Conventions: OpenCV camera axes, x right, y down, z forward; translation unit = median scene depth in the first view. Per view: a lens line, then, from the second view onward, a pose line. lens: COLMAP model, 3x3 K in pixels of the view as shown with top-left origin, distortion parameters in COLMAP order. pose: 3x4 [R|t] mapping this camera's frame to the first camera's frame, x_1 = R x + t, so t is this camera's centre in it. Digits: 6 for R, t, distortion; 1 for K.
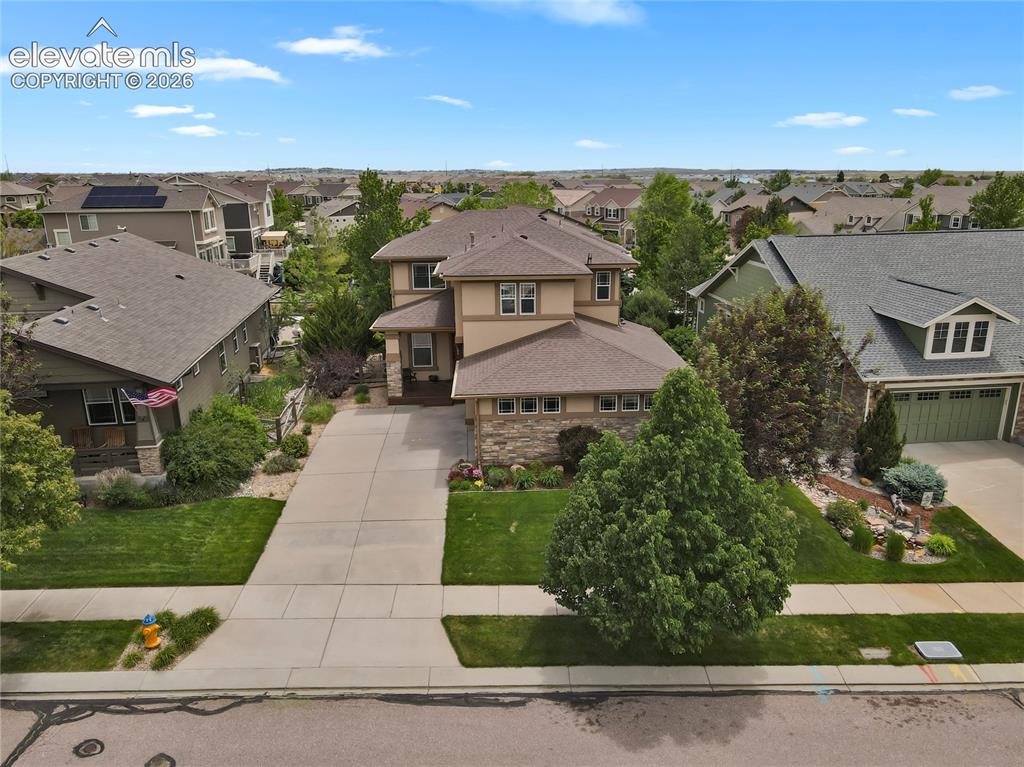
lens RADIAL K [[748.7, 0, 514.2], [0, 748.7, 381.2], [0, 0, 1]] dist [0.004080, 0.029490]
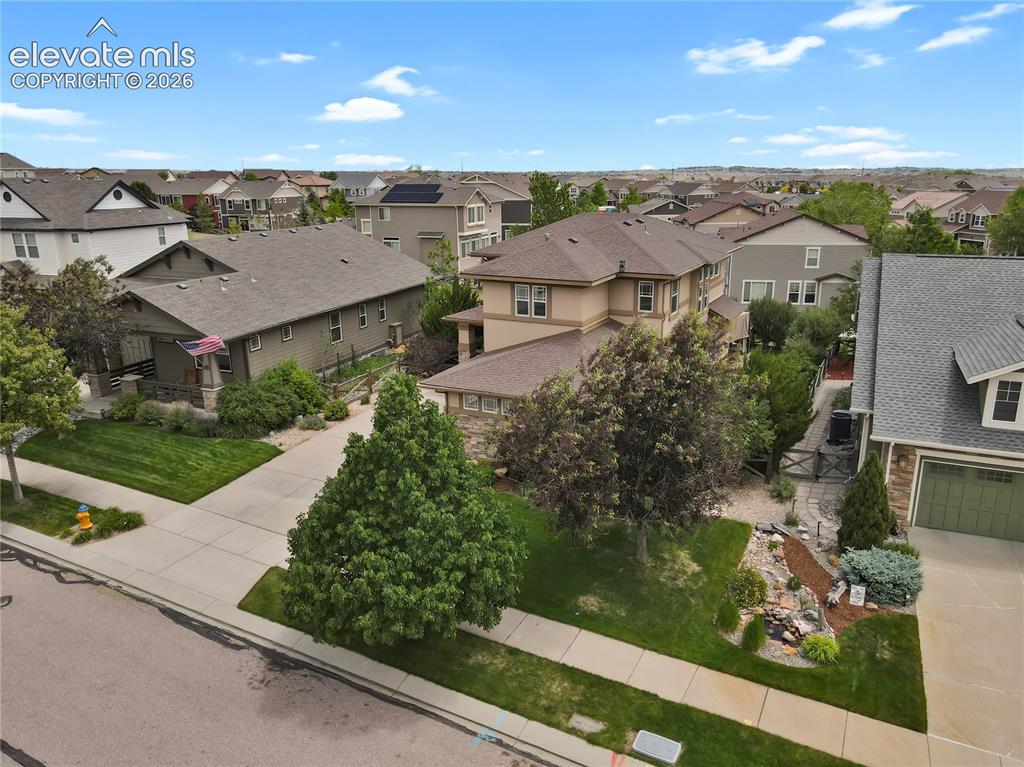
lens RADIAL K [[748.7, 0, 514.2], [0, 748.7, 381.2], [0, 0, 1]] dist [0.004080, 0.029490]
pose [[0.870234, 0.136517, -0.473346, 0.574939], [-0.135467, 0.990109, 0.036502, -0.044441], [0.473647, 0.032357, 0.880120, 0.126346]]
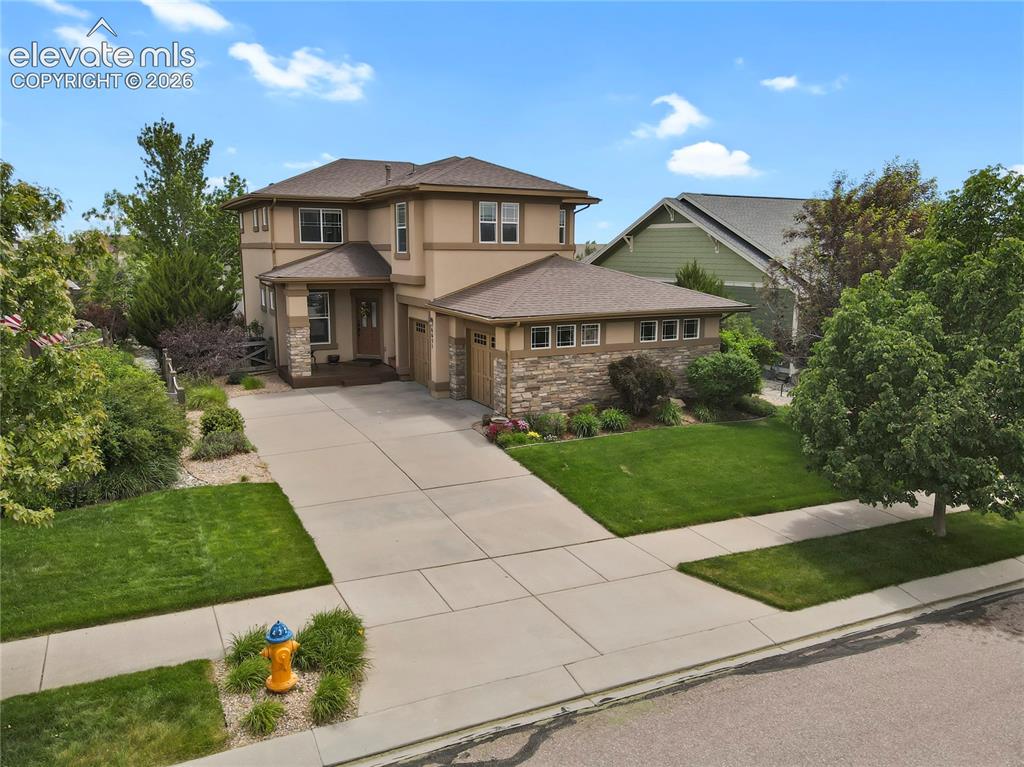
lens RADIAL K [[762.3, 0, 512.0], [0, 762.3, 383.5], [0, 0, 1]] dist [0.012505, 0.005161]
pose [[0.907804, -0.057233, 0.415471, -0.397173], [0.100247, 0.991541, -0.082450, 0.153867], [-0.407238, 0.116498, 0.905862, 0.336099]]
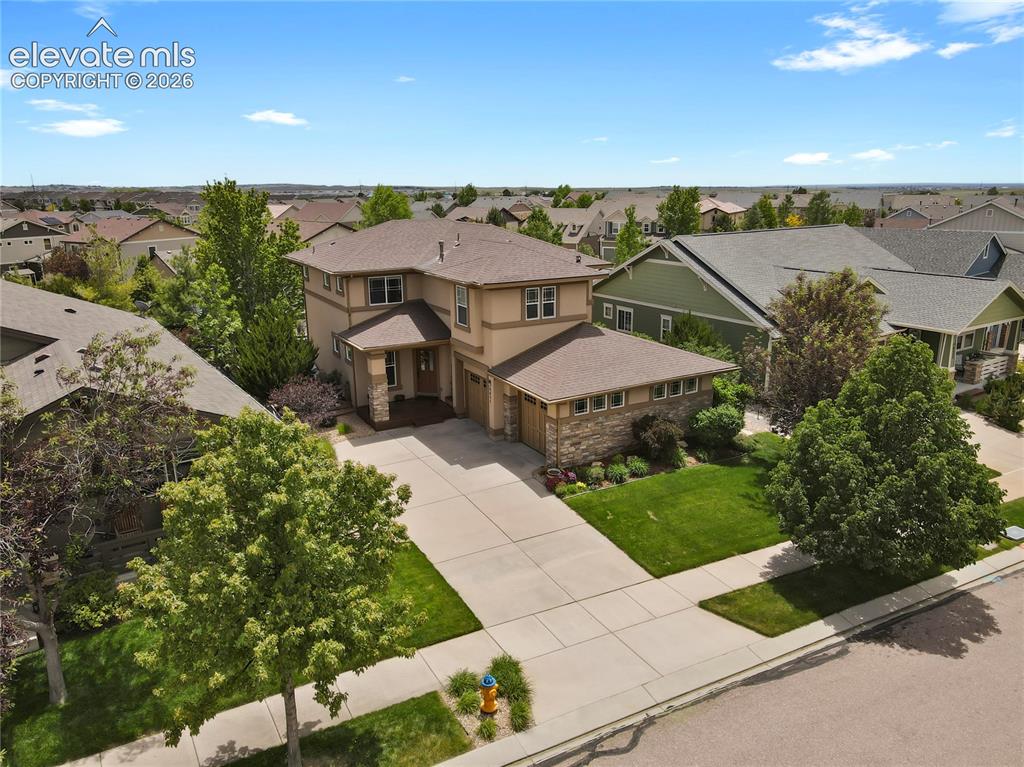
lens RADIAL K [[748.7, 0, 514.2], [0, 748.7, 381.2], [0, 0, 1]] dist [0.004080, 0.029490]
pose [[0.889708, -0.115799, 0.441599, -0.583892], [0.124654, 0.992159, 0.009026, -0.022776], [-0.439182, 0.047016, 0.897167, 0.138315]]
